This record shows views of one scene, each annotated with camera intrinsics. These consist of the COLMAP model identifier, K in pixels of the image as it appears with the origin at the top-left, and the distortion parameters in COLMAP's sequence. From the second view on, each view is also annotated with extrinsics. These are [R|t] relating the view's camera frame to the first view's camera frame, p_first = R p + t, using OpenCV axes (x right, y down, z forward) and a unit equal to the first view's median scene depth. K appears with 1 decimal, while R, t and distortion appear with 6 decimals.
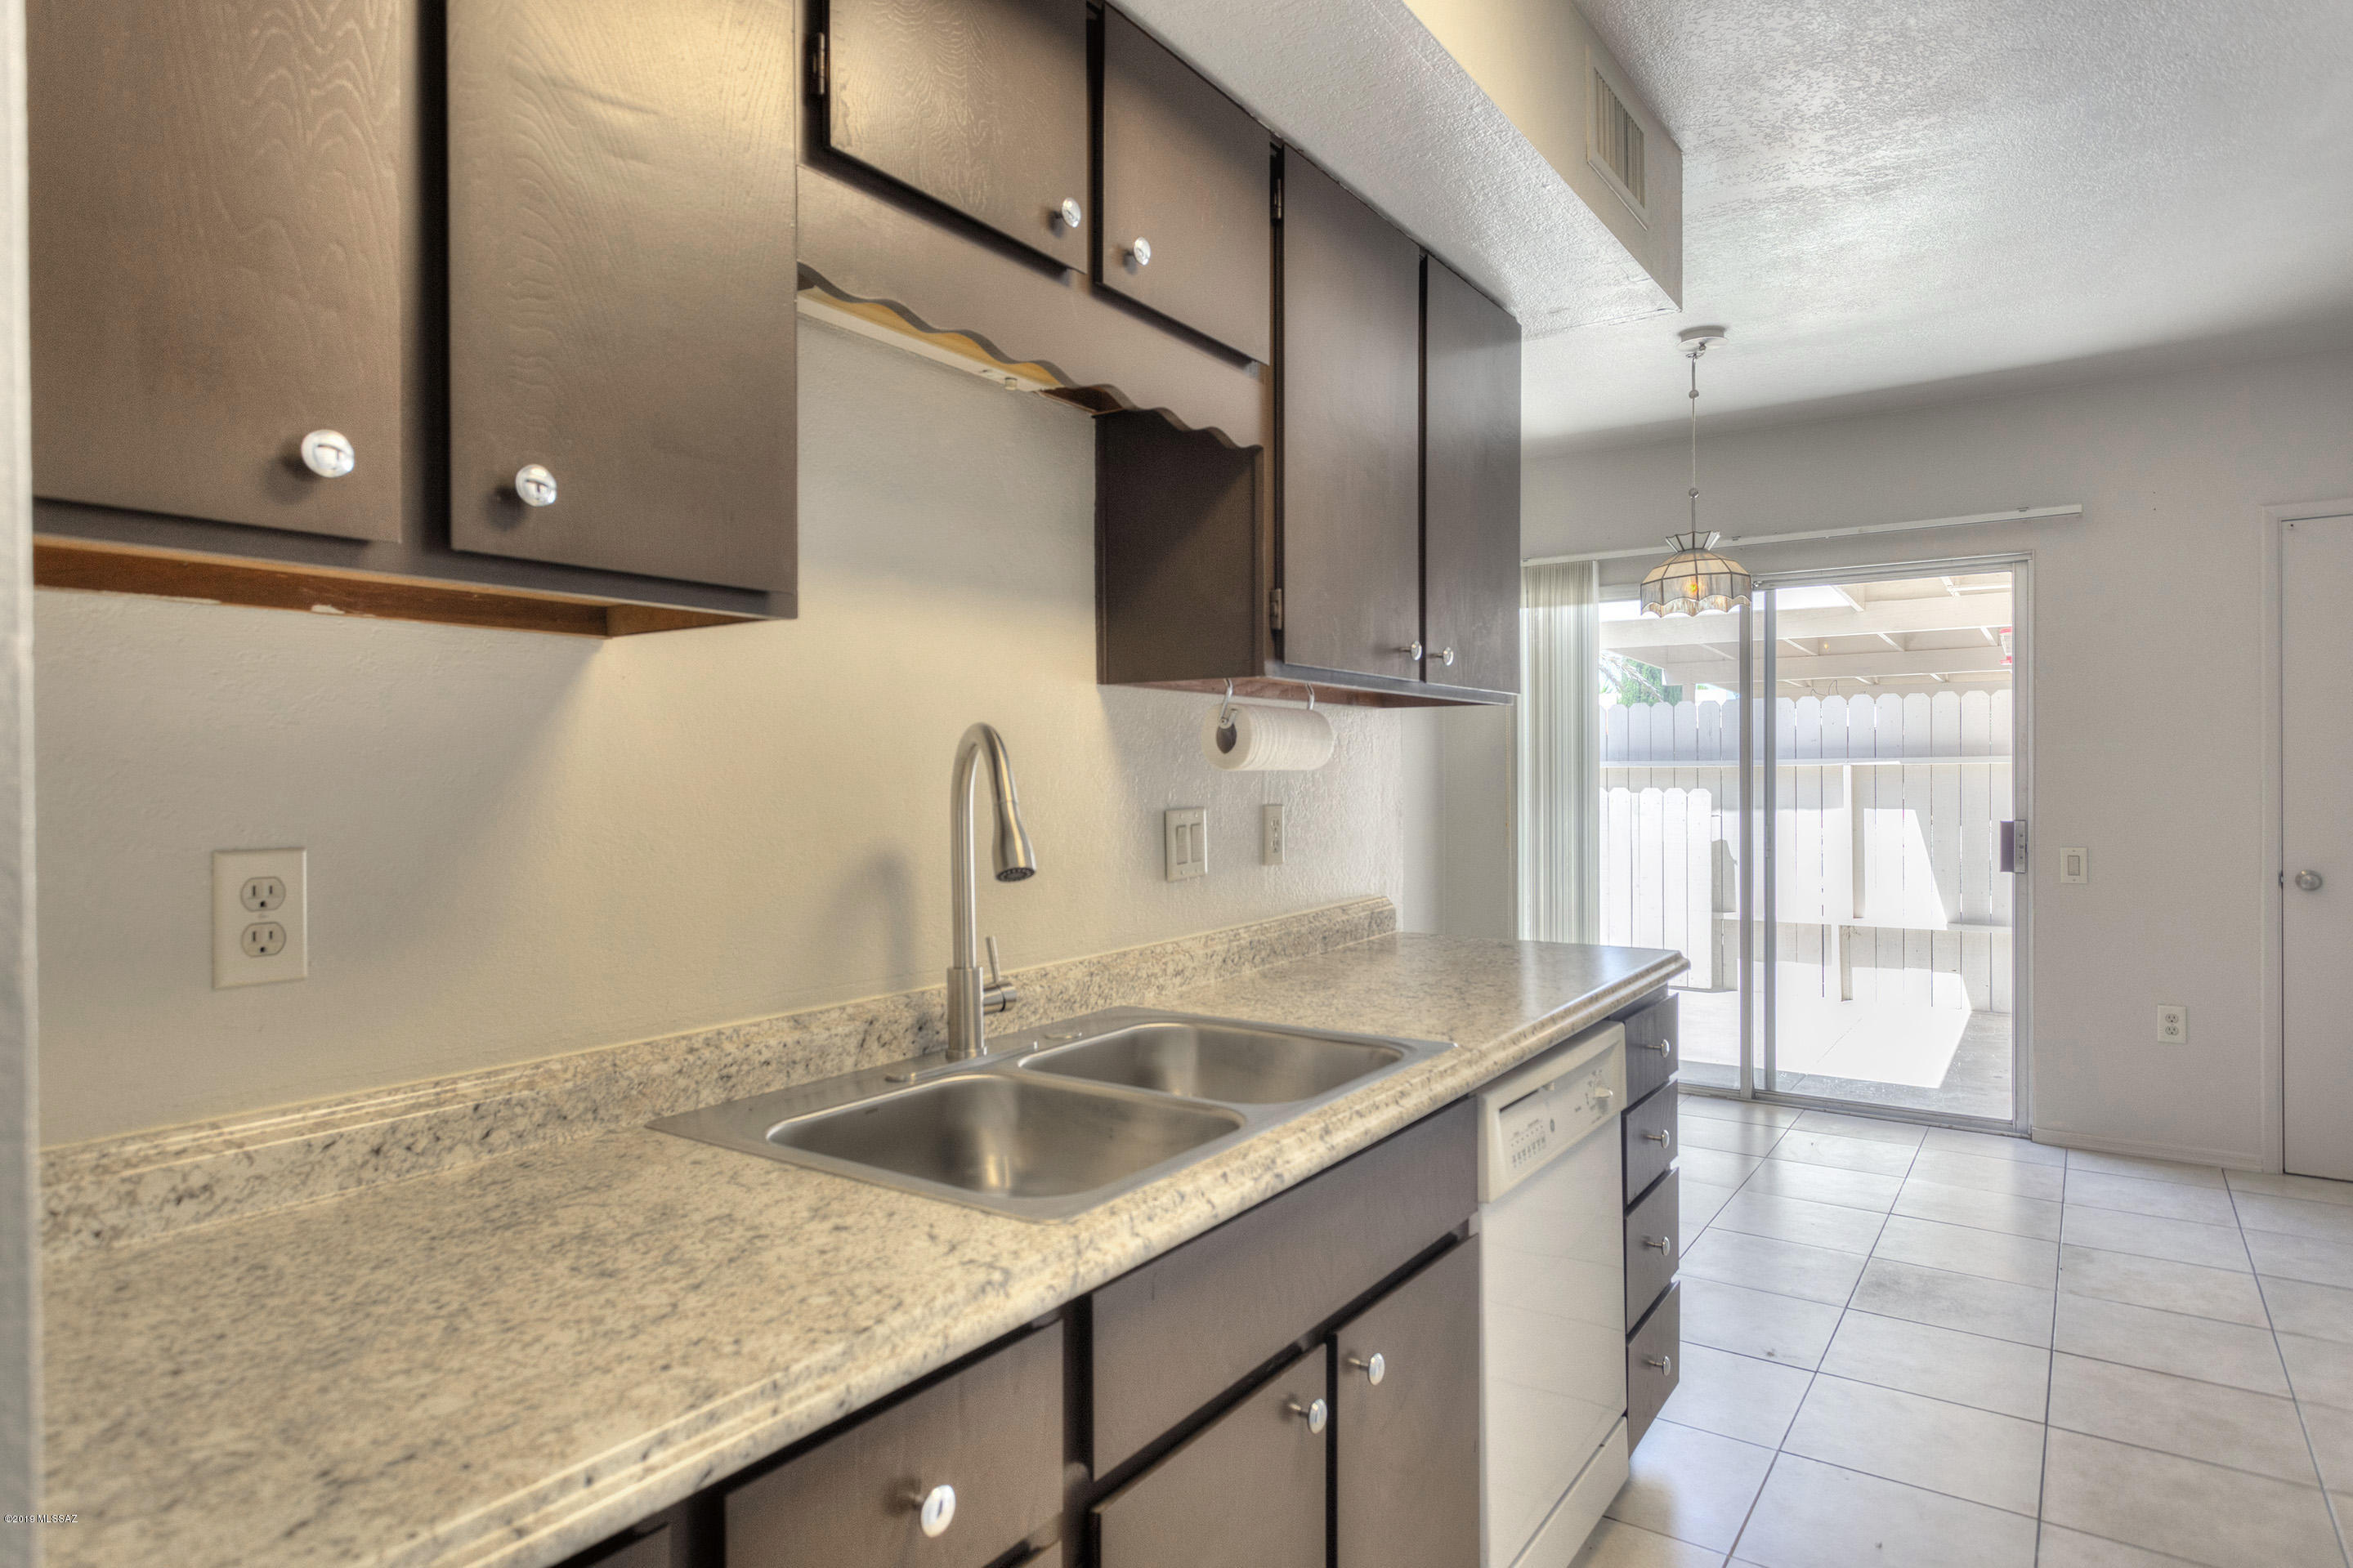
lens RADIAL K [[1323.6, 0, 1176.5], [0, 1323.6, 784.0], [0, 0, 1]] dist [0.000387, 0.000131]
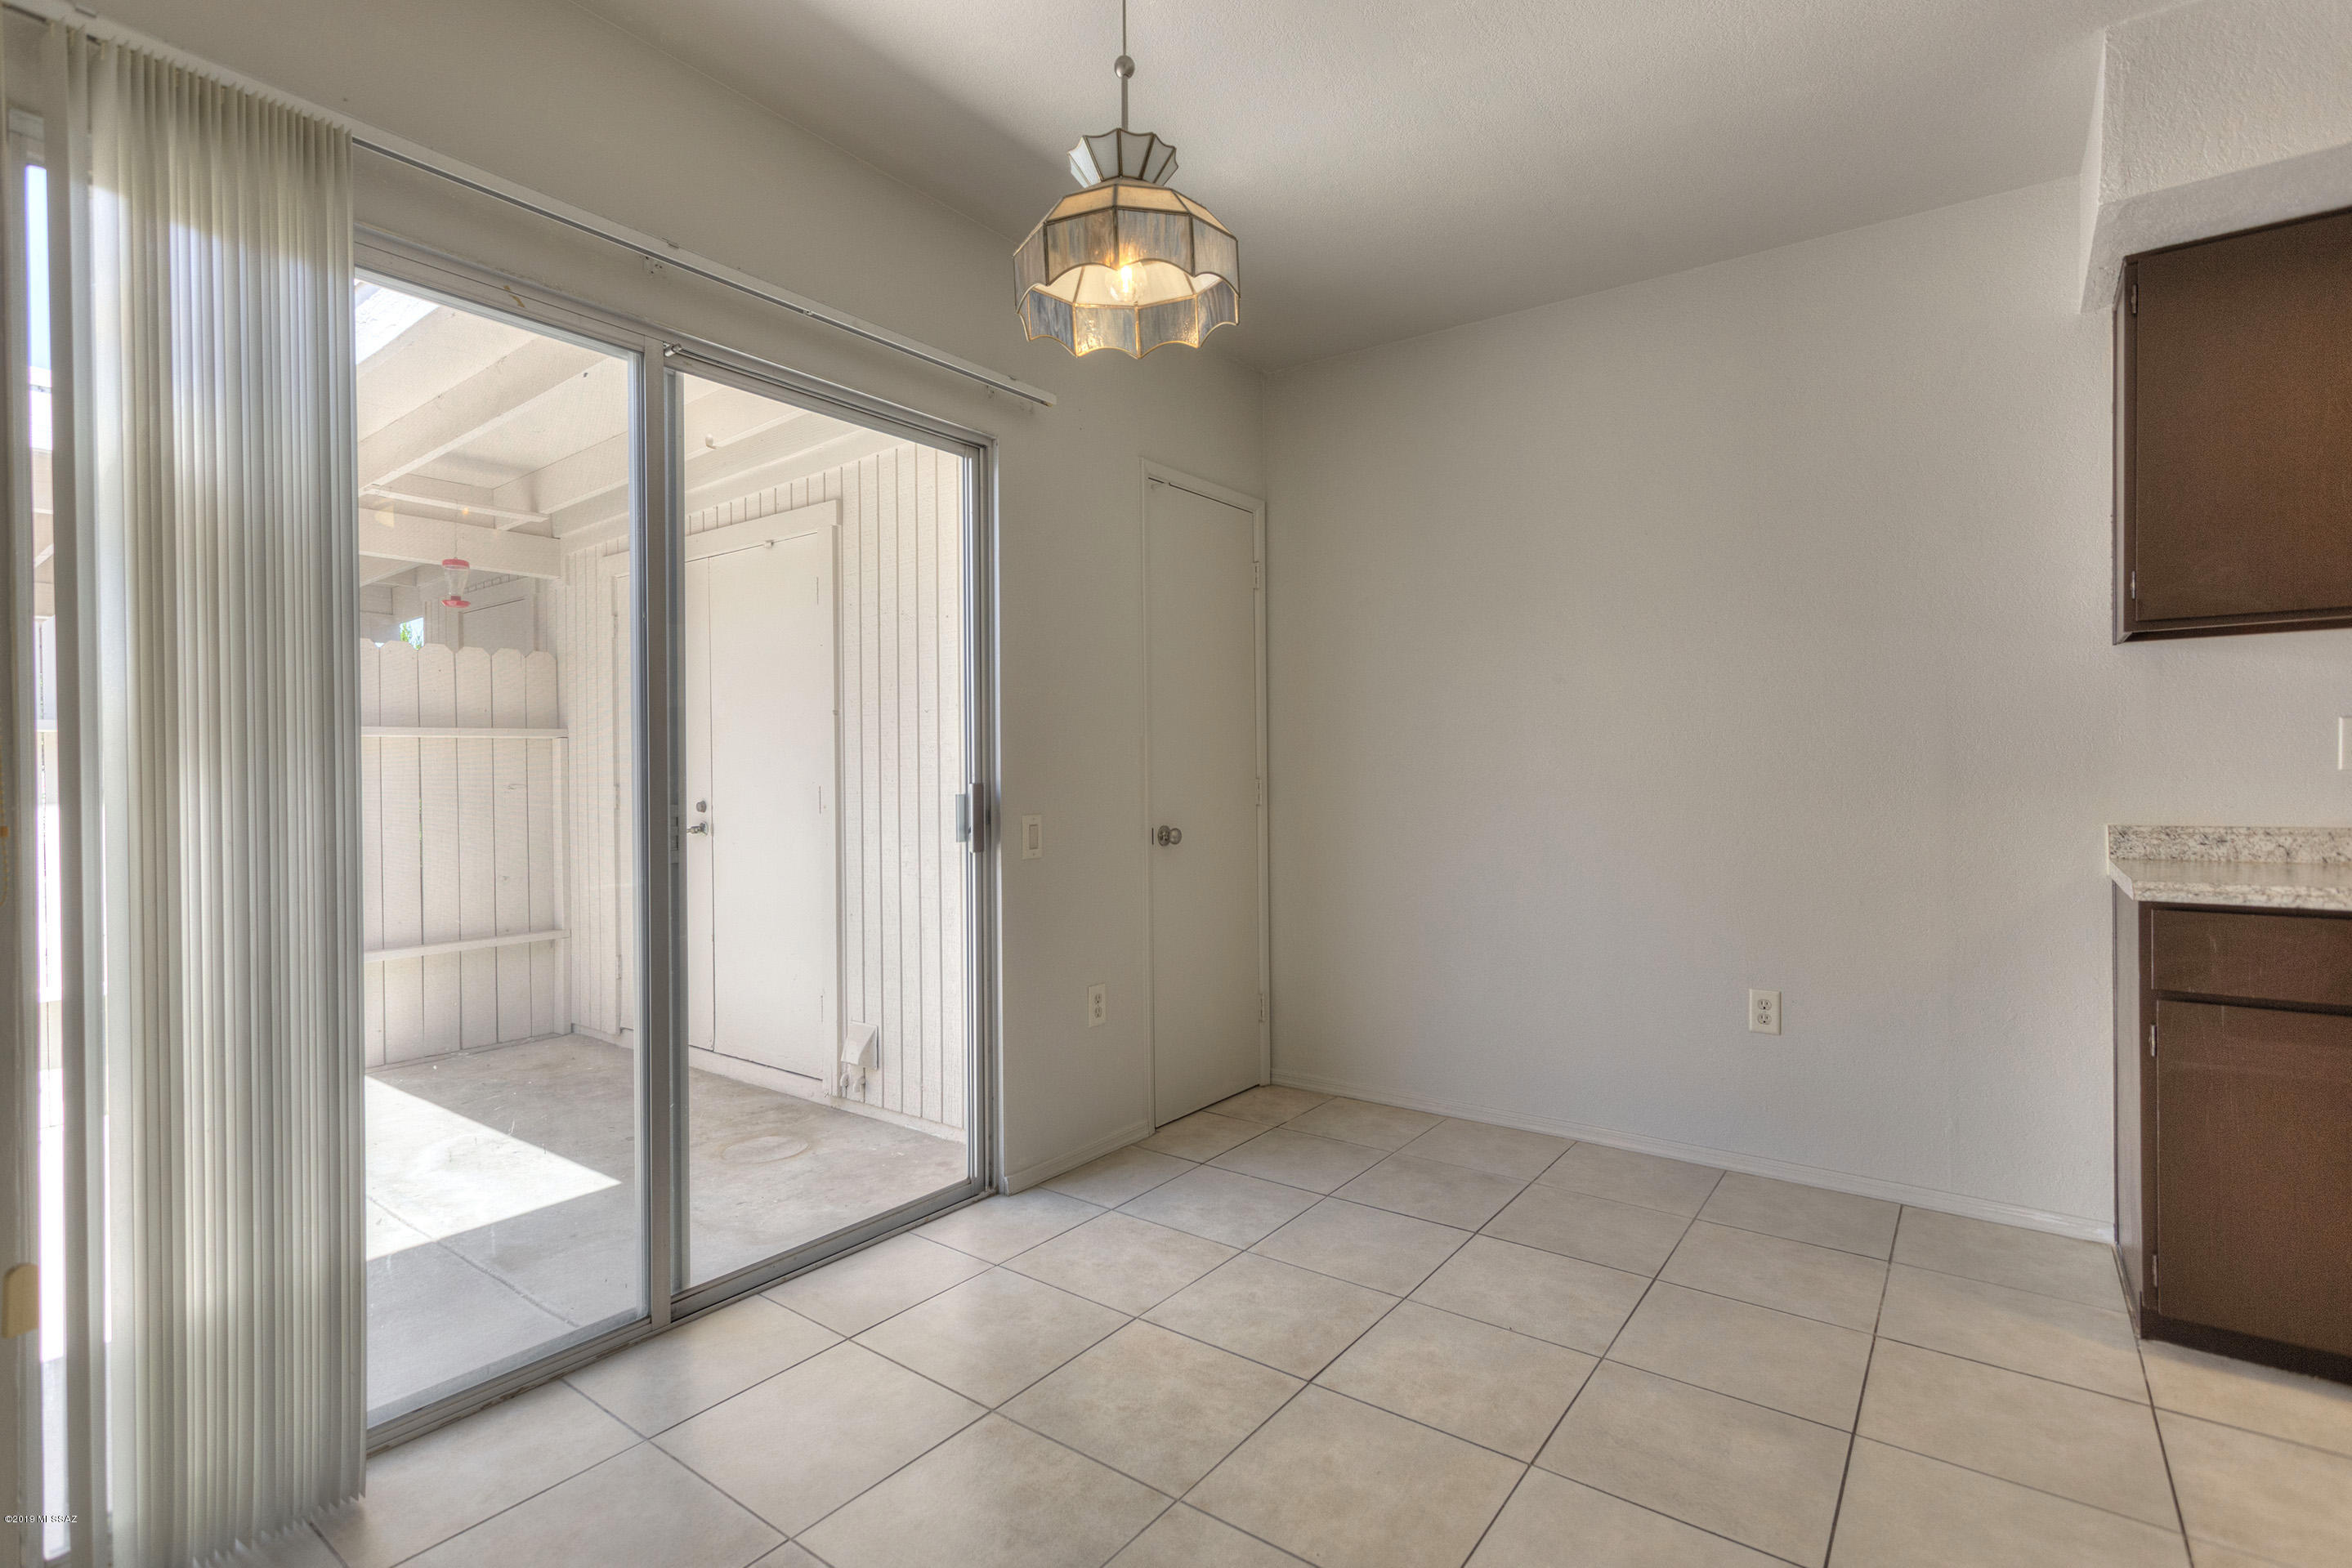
lens RADIAL K [[1094.6, 0, 1169.1], [0, 1094.6, 783.1], [0, 0, 1]] dist [0.006906, 0.000500]
pose [[0.034488, -0.005044, 0.999392, 0.005952], [0.015930, 0.999863, 0.004497, 0.027576], [-0.999278, 0.015765, 0.034564, 0.942026]]
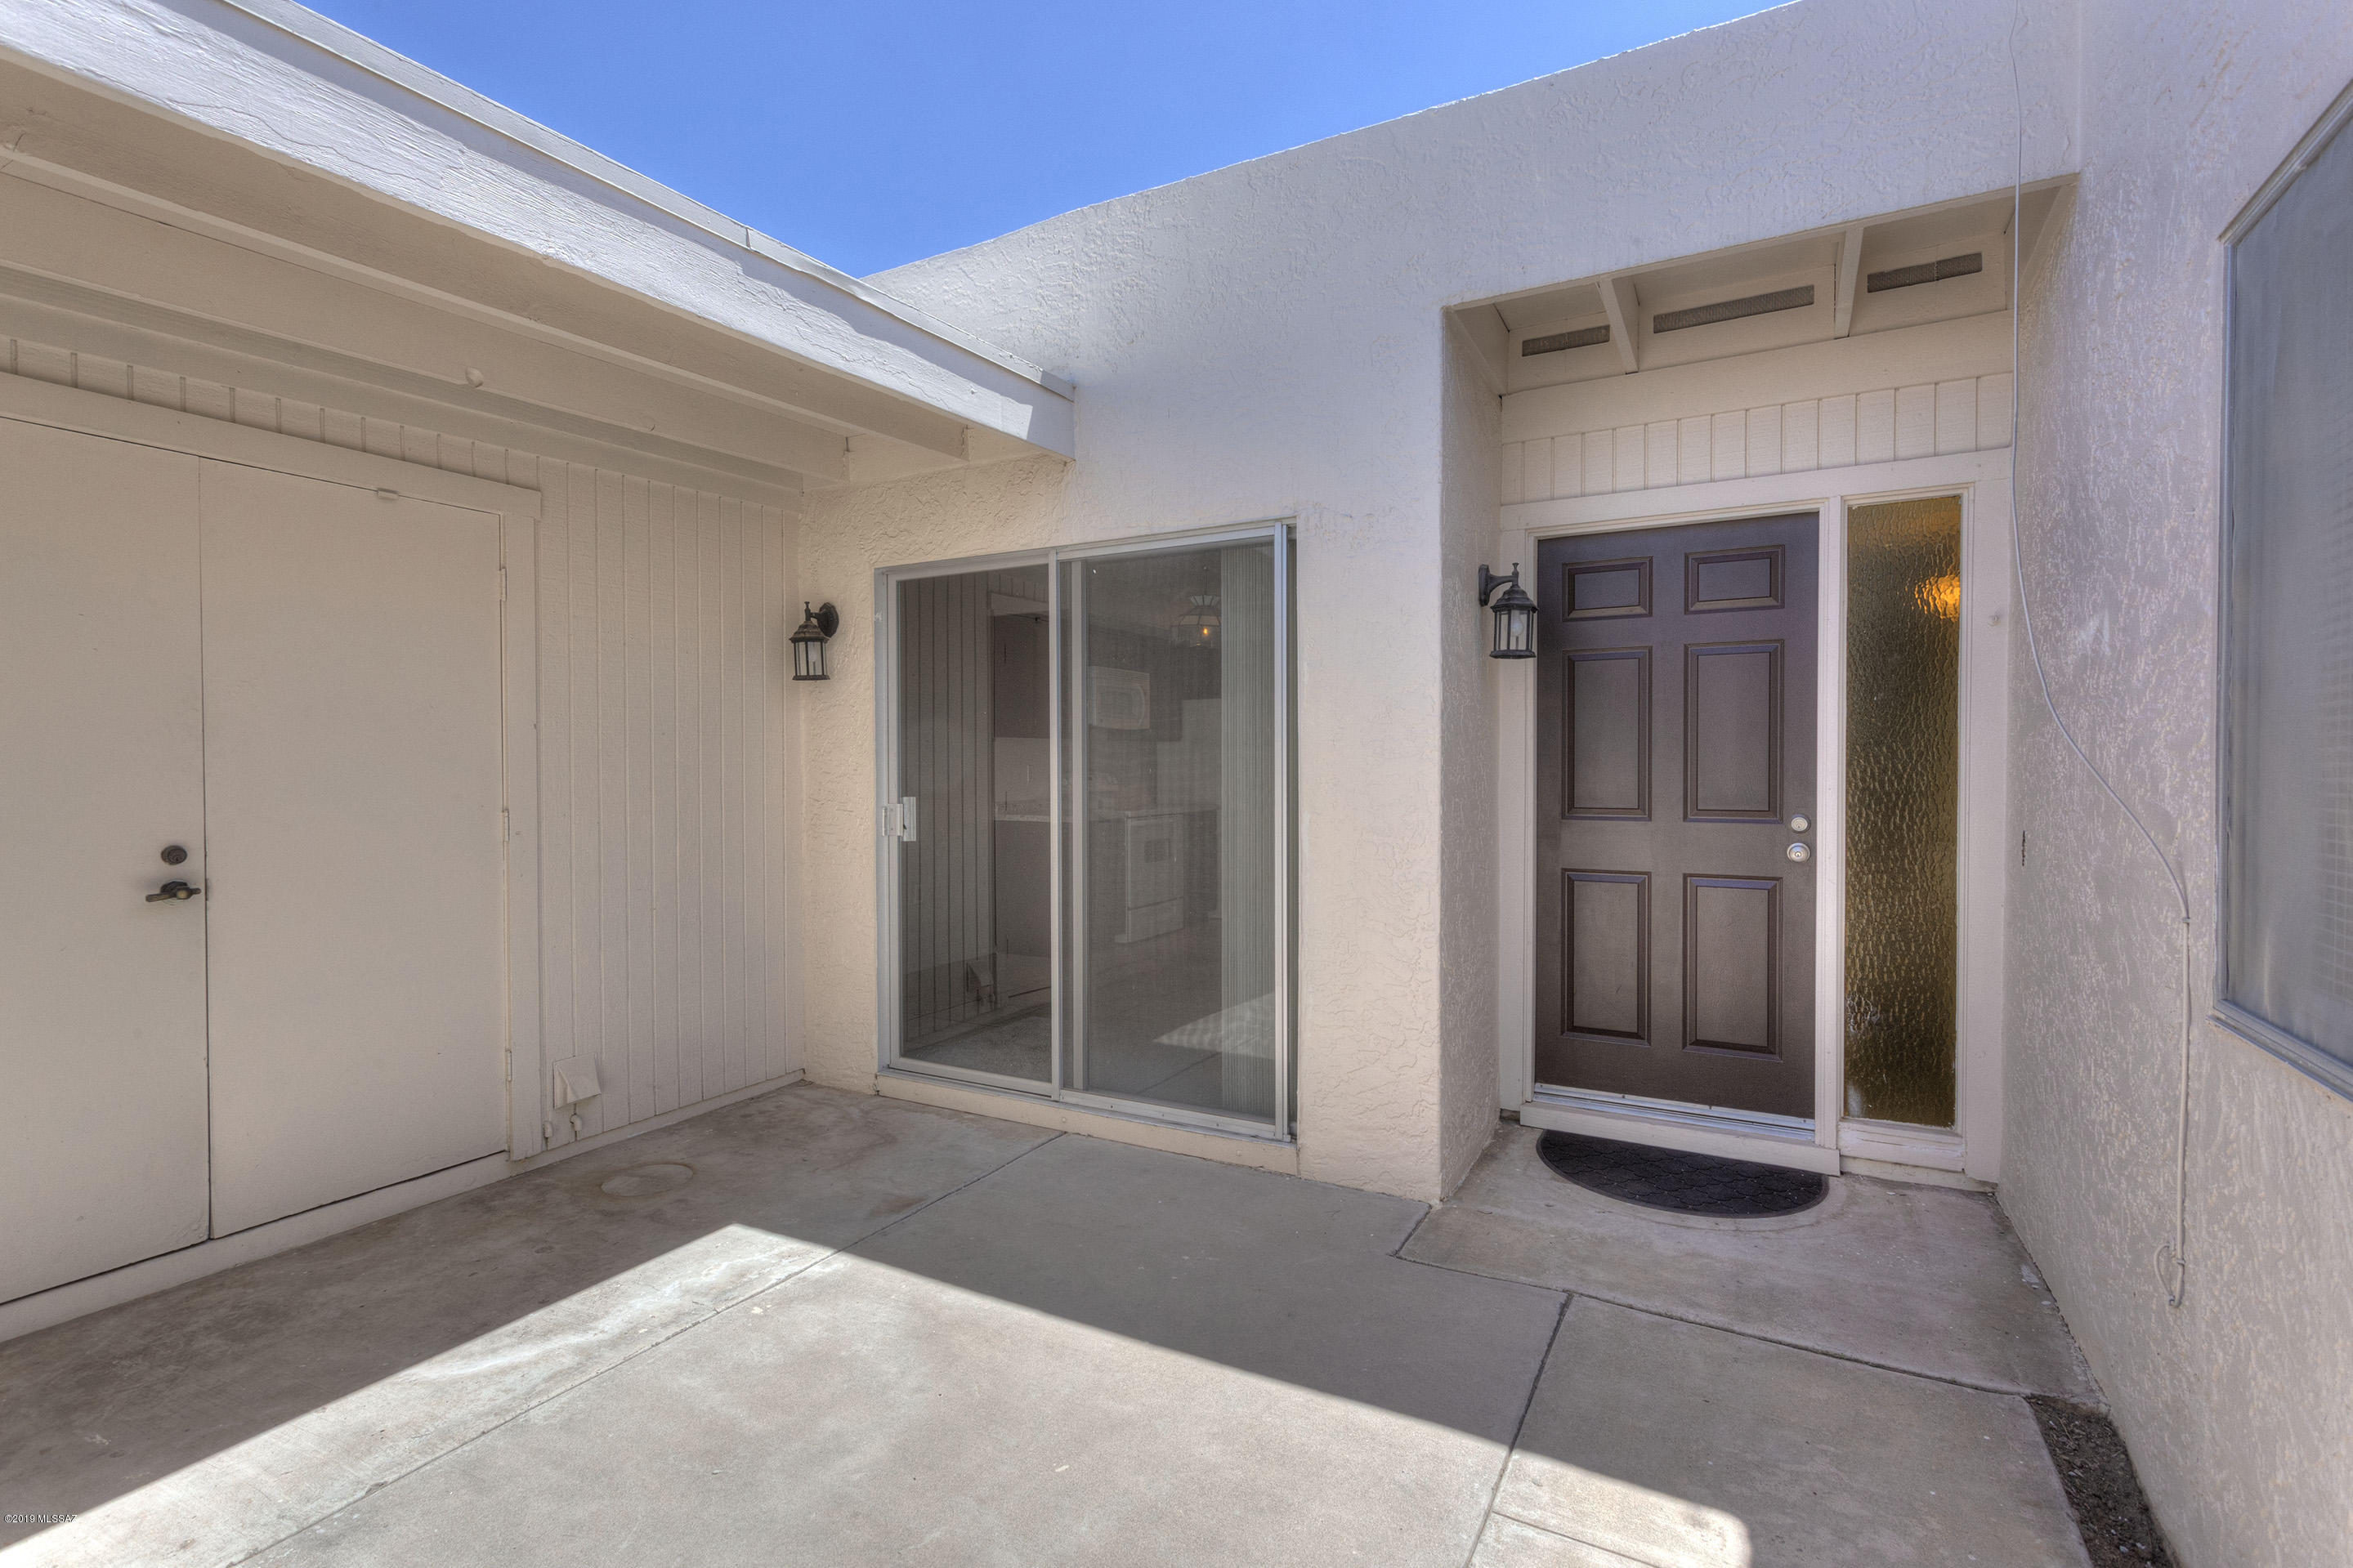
lens RADIAL K [[1095.0, 0, 1169.6], [0, 1095.0, 783.1], [0, 0, 1]] dist [0.006906, 0.000500]
pose [[-0.995370, 0.006441, -0.095897, 0.497674], [0.004130, 0.999697, 0.024279, -0.005938], [0.096024, 0.023771, -0.995095, 2.074988]]
